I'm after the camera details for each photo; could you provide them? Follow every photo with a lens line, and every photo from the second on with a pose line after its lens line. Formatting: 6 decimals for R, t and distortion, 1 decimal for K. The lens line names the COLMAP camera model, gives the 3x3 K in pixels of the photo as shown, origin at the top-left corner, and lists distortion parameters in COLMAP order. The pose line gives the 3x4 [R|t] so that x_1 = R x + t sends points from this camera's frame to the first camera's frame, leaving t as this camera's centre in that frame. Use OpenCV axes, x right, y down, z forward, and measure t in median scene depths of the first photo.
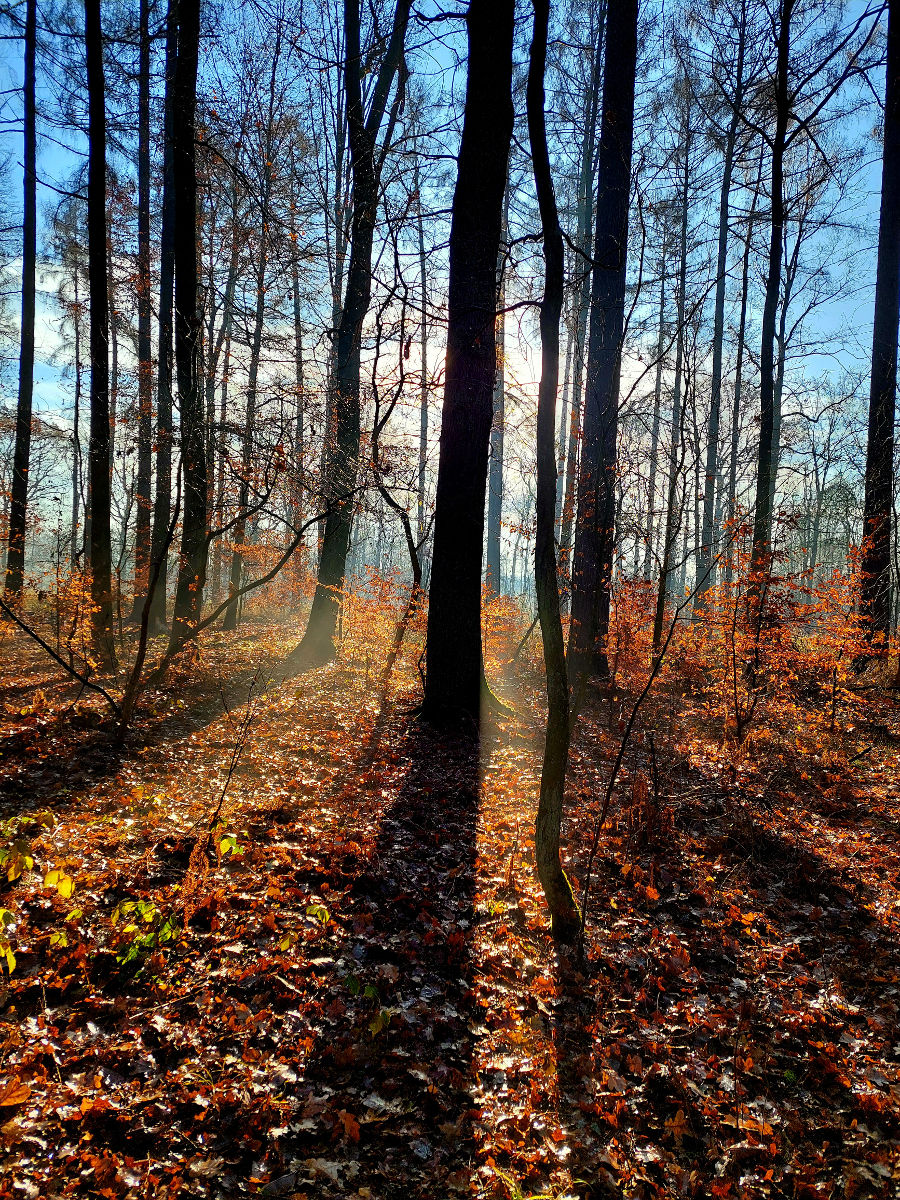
lens RADIAL K [[980.5, 0, 450.0], [0, 980.5, 600.0], [0, 0, 1]] dist [0.090629, -0.104526]
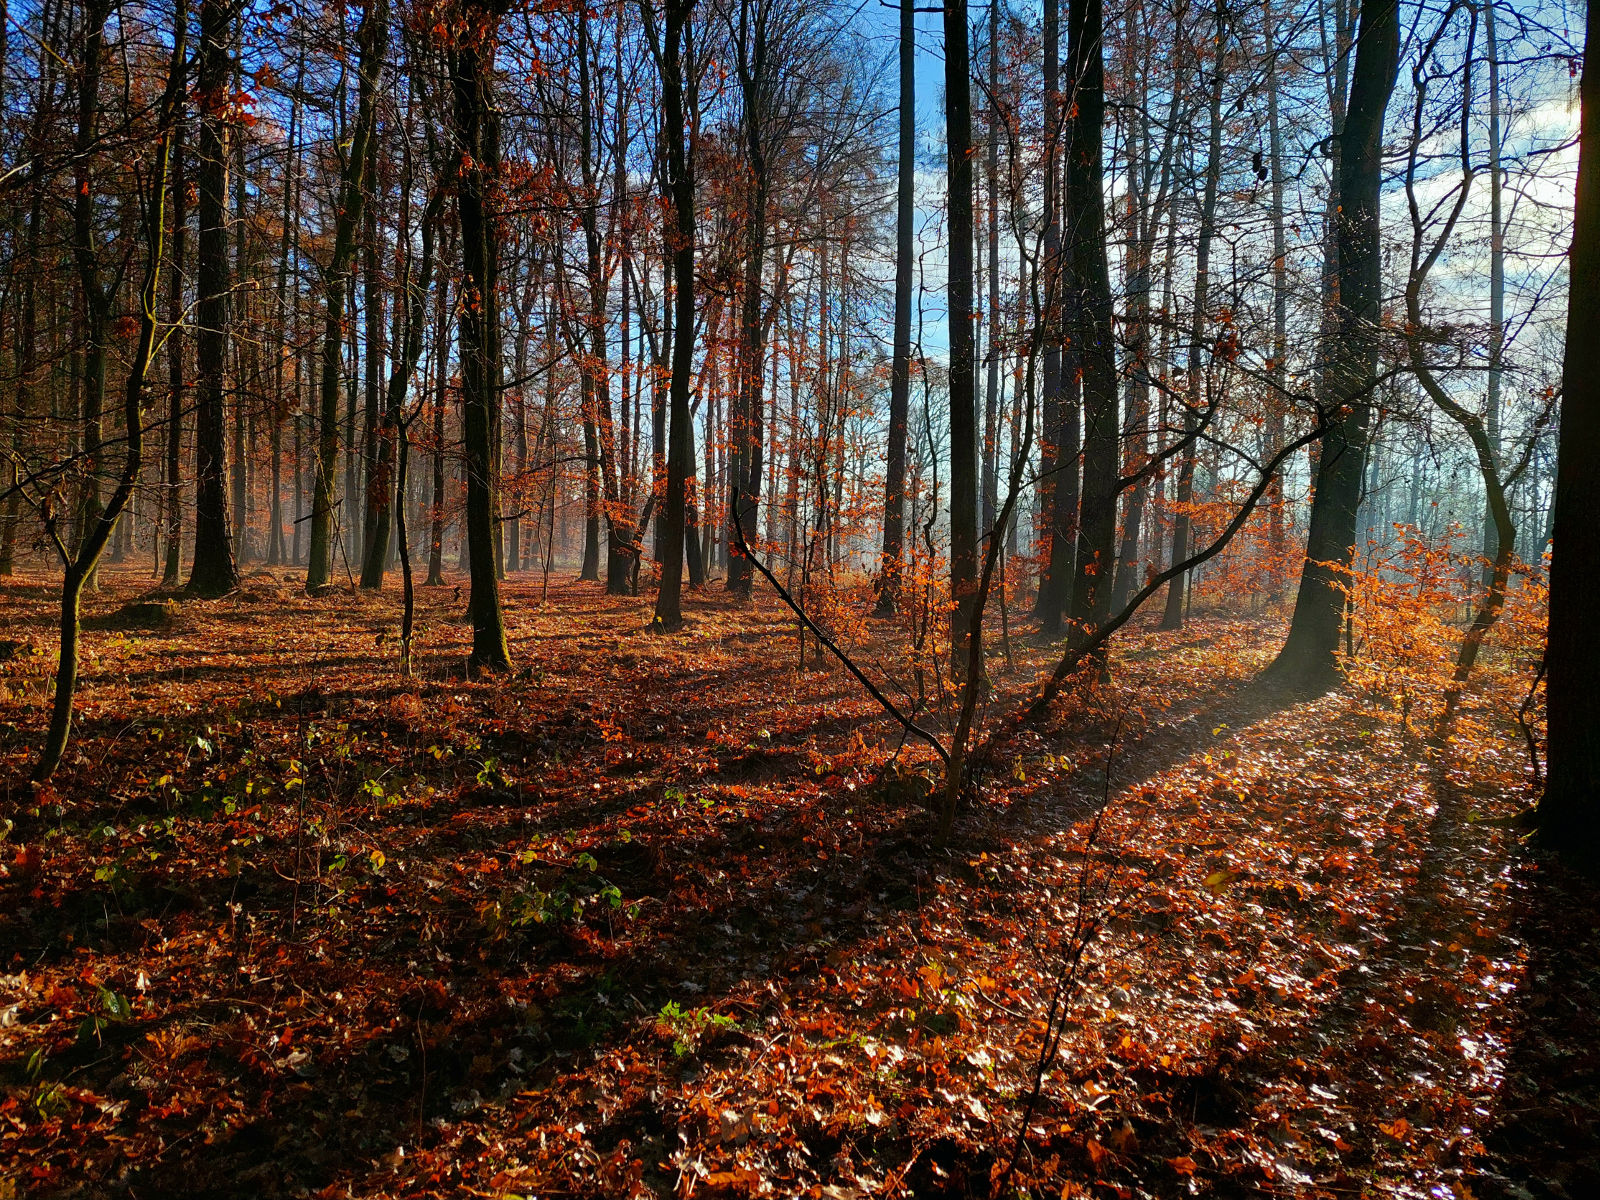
lens RADIAL K [[1307.4, 0, 800.4], [0, 1307.4, 569.0], [0, 0, 1]] dist [0.090629, -0.104526]
pose [[0.875790, -0.016927, -0.482395, -0.023856], [0.012037, 0.999840, -0.013229, -0.005179], [0.482542, 0.005779, 0.875854, 0.217184]]
